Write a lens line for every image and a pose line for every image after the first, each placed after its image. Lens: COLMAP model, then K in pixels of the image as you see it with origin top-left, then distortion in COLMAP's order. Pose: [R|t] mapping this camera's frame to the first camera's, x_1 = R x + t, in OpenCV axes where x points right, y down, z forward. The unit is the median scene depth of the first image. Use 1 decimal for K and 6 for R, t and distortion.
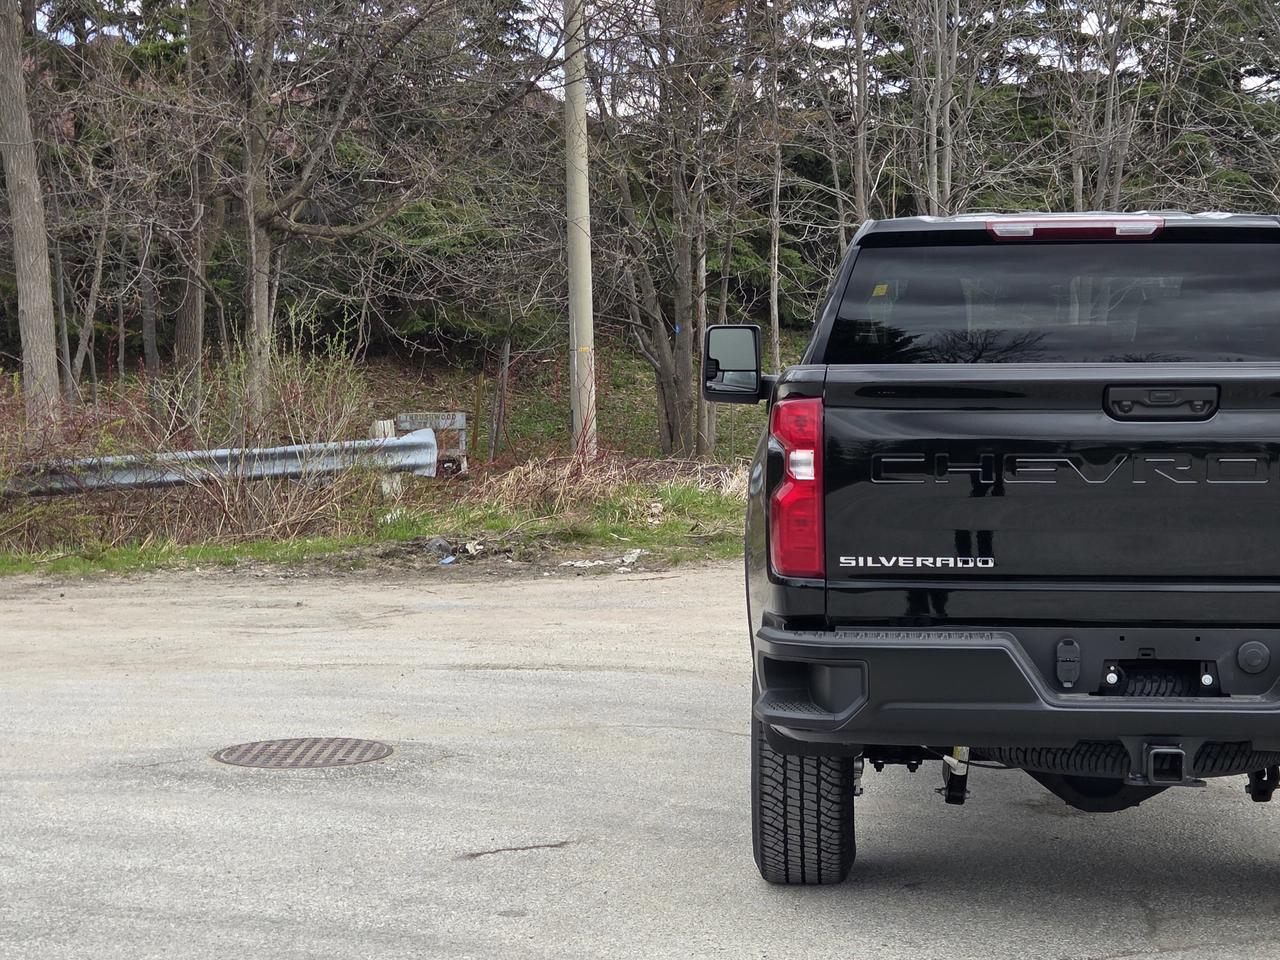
lens RADIAL K [[2340.6, 0, 657.8], [0, 2340.6, 484.8], [0, 0, 1]] dist [0.095545, 0.000000]
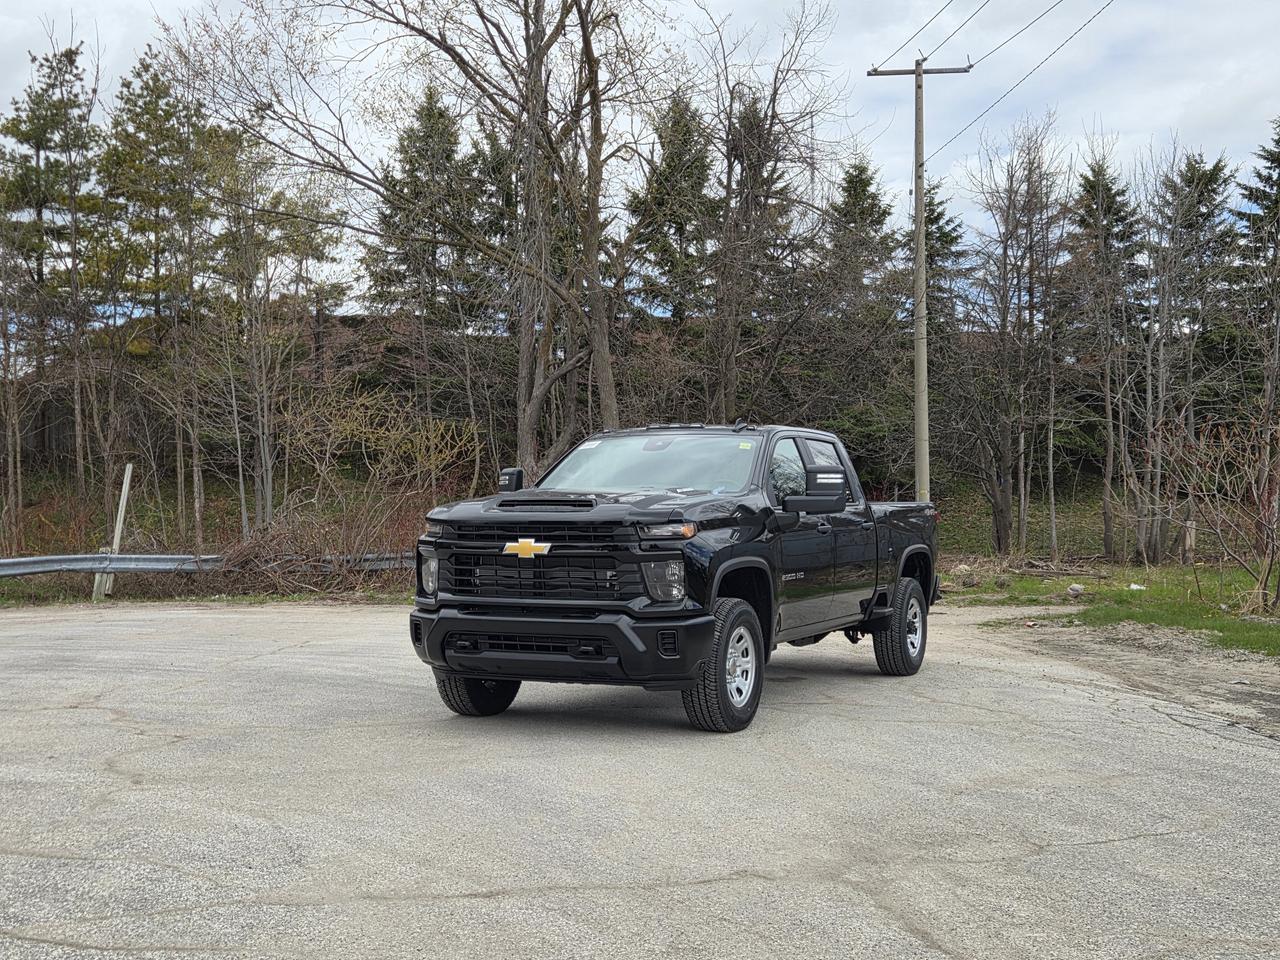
lens RADIAL K [[1513.8, 0, 614.4], [0, 1513.8, 474.8], [0, 0, 1]] dist [0.027008, 0.000000]
pose [[0.940845, 0.001797, -0.338833, 0.215910], [-0.025556, 0.997514, -0.065671, 0.013153], [0.337873, 0.070445, 0.938552, -0.210127]]
